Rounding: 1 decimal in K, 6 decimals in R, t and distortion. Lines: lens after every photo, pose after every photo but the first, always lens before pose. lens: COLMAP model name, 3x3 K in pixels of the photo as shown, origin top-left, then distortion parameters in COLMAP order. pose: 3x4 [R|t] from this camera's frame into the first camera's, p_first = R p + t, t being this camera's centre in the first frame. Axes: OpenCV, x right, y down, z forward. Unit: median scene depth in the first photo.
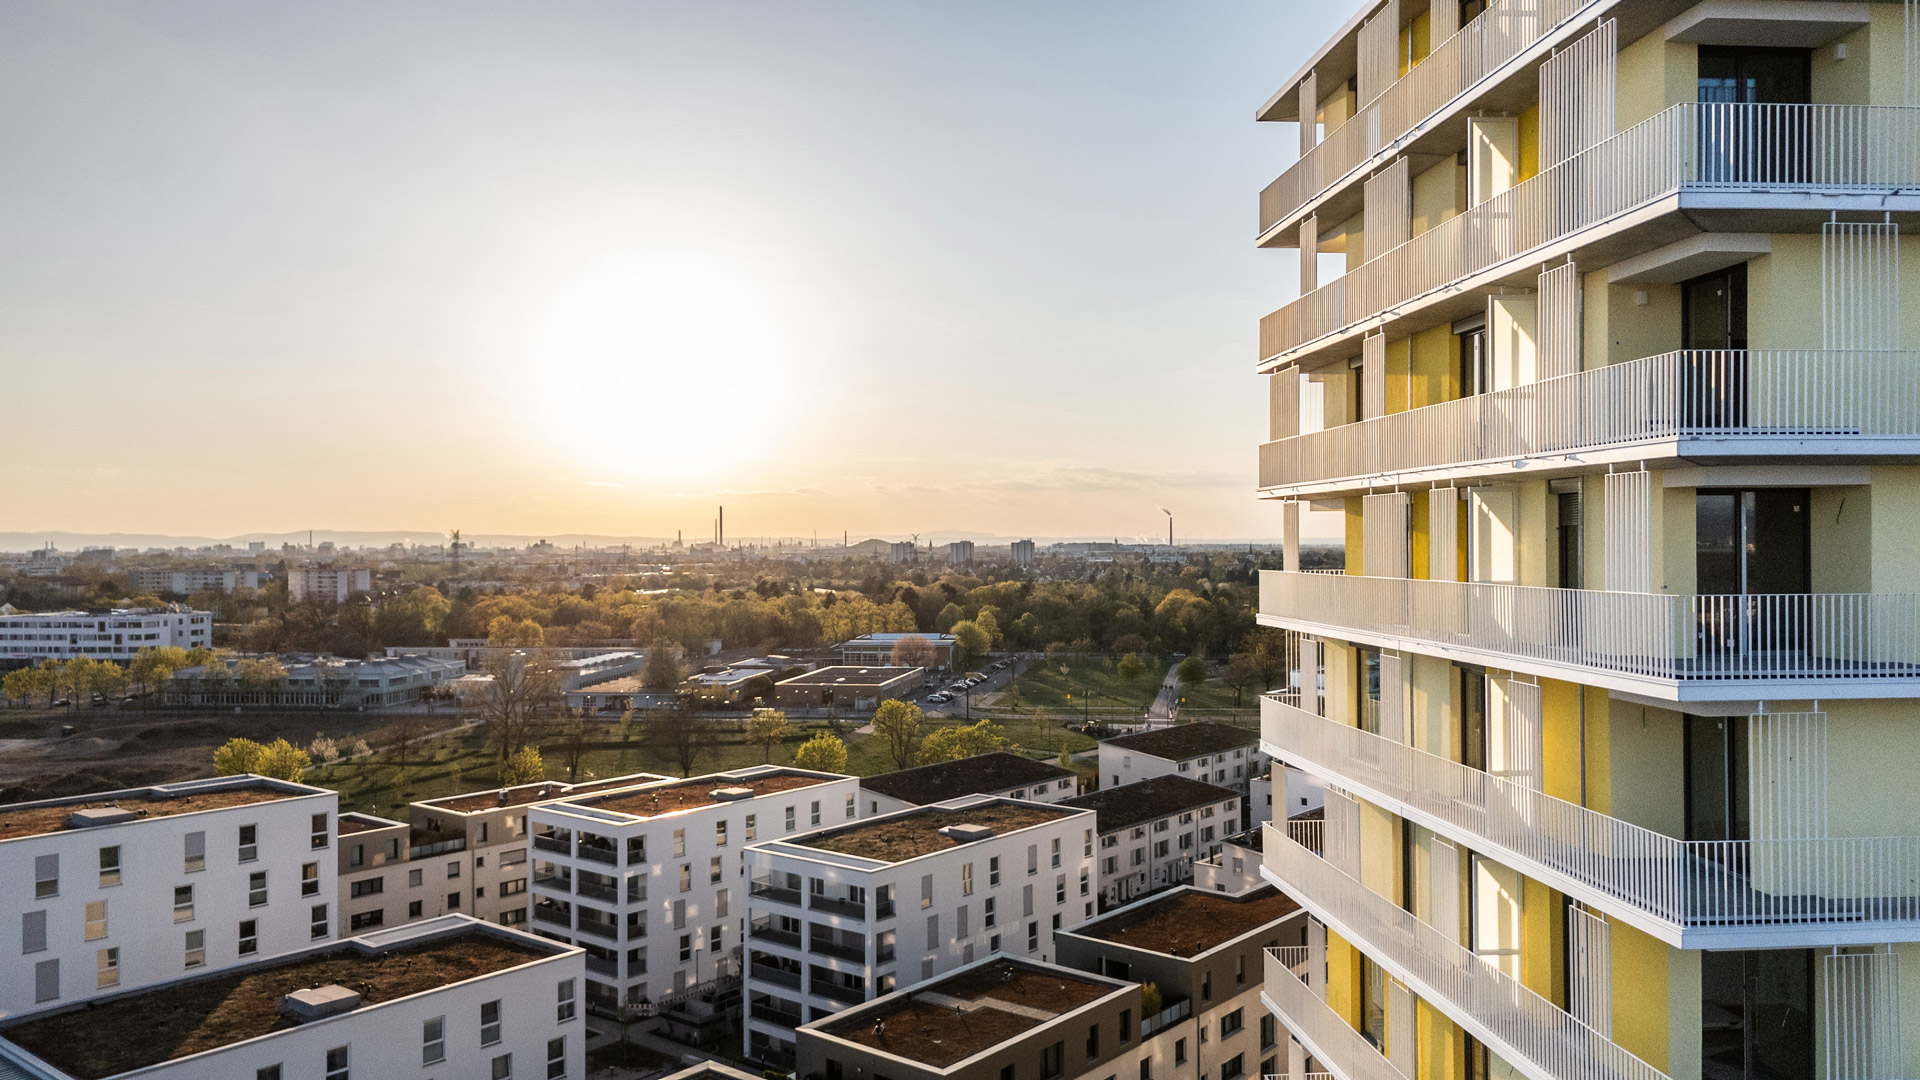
lens RADIAL K [[1402.3, 0, 960.0], [0, 1402.3, 540.0], [0, 0, 1]] dist [0.026858, -0.003125]
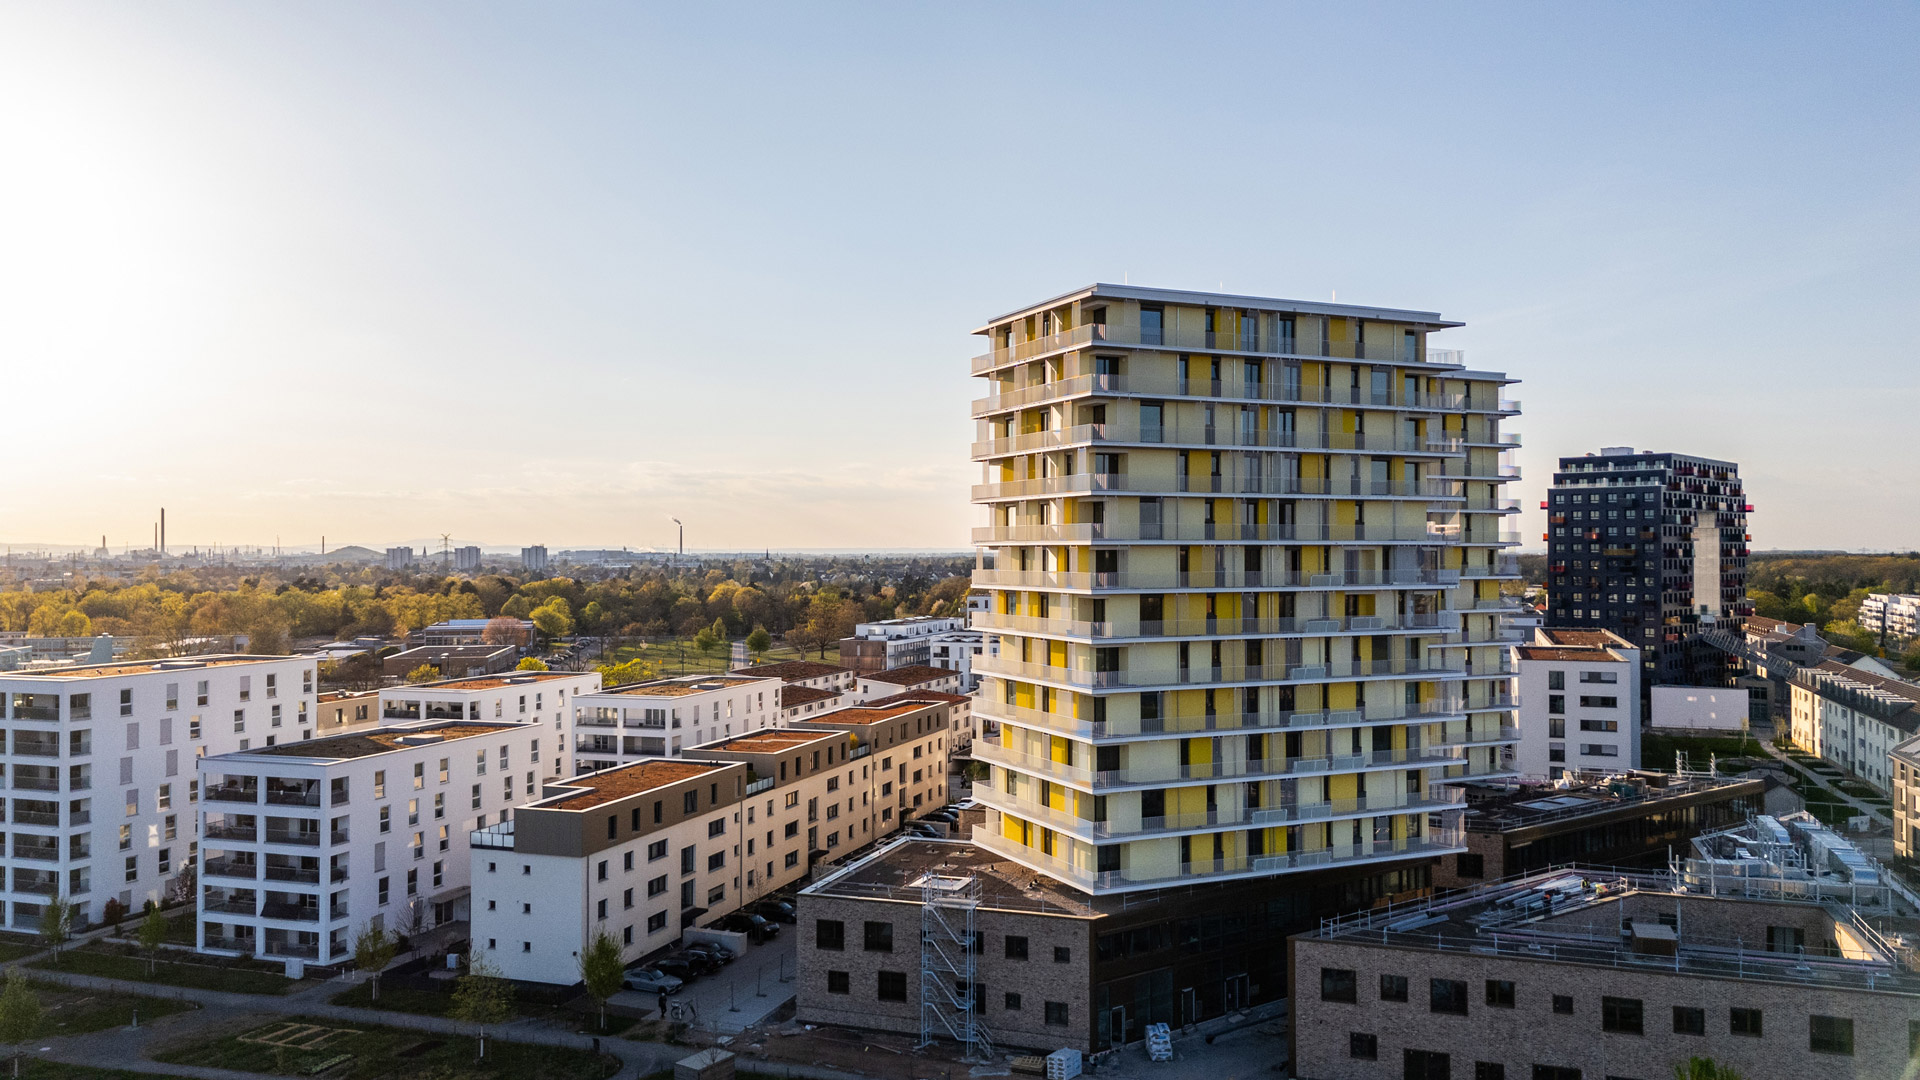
lens RADIAL K [[1402.3, 0, 960.0], [0, 1402.3, 540.0], [0, 0, 1]] dist [0.026858, -0.003125]
pose [[0.938885, 0.008851, 0.344118, -0.292516], [-0.005993, 0.999938, -0.009368, 0.058021], [-0.344179, 0.006733, 0.938880, -0.627576]]
